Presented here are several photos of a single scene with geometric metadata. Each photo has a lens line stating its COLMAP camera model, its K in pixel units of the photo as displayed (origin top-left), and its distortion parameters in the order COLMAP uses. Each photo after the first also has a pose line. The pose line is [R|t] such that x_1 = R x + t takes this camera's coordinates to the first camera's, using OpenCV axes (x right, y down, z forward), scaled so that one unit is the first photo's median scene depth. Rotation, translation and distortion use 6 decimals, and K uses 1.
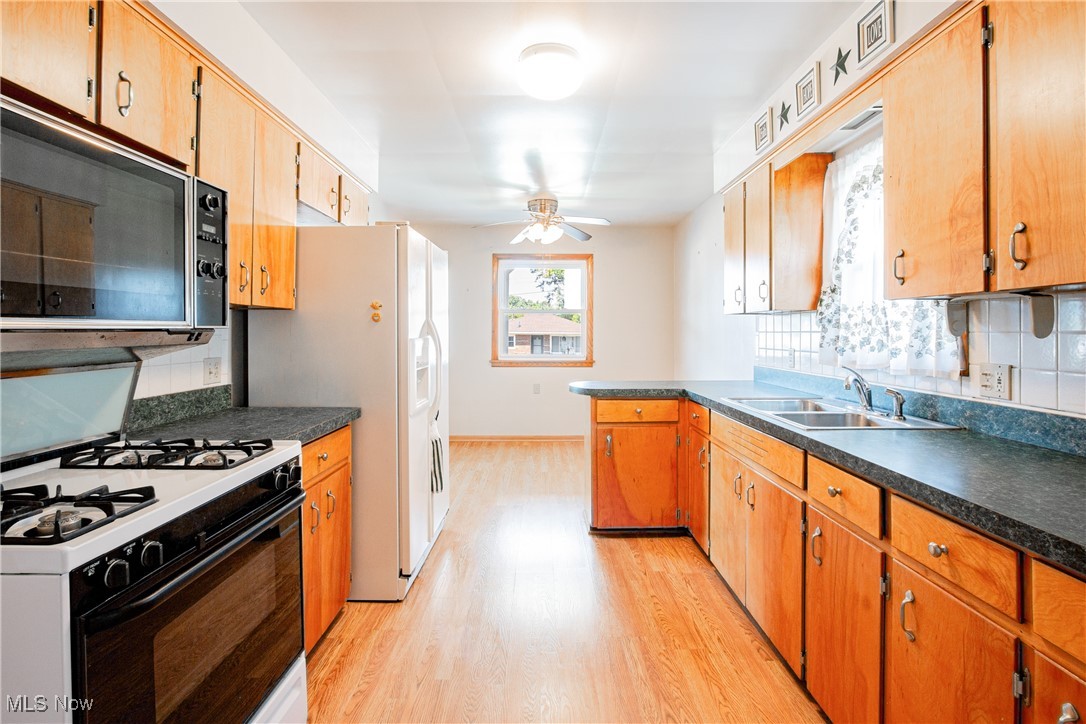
lens RADIAL K [[508.7, 0, 538.5], [0, 508.7, 340.1], [0, 0, 1]] dist [-0.003514, -0.001013]
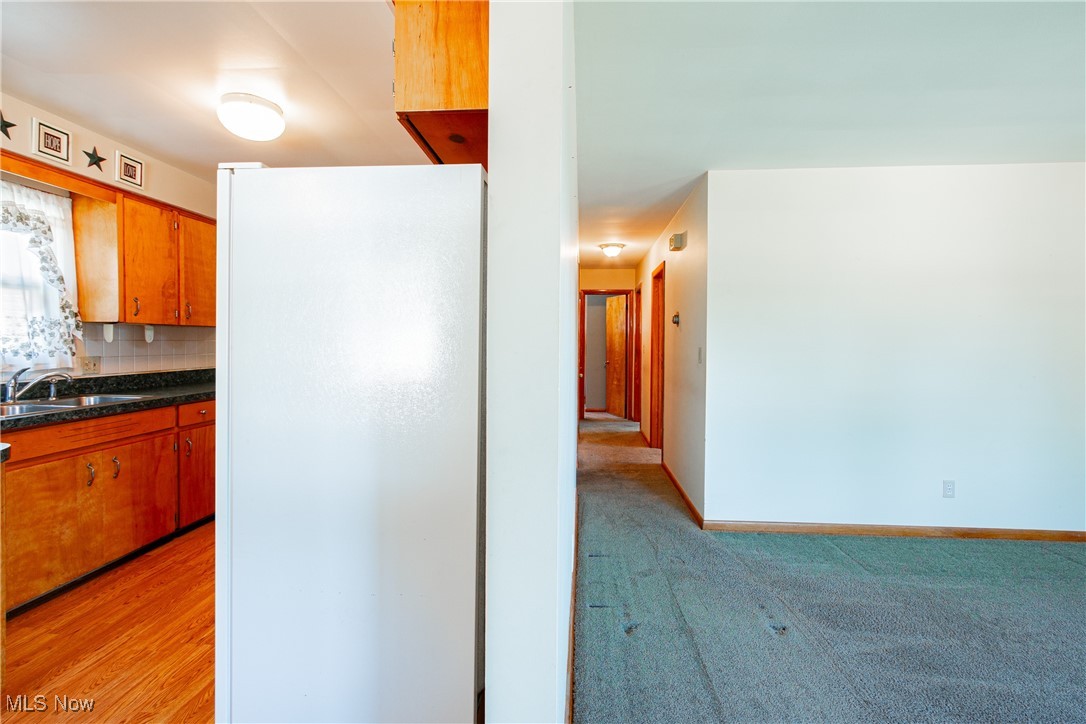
lens RADIAL K [[508.7, 0, 538.5], [0, 508.7, 340.1], [0, 0, 1]] dist [-0.003514, -0.001013]
pose [[-0.997078, -0.004479, 0.076253, -0.688660], [-0.003916, 0.999964, 0.007531, -0.026942], [-0.076284, 0.007211, -0.997060, 2.018082]]
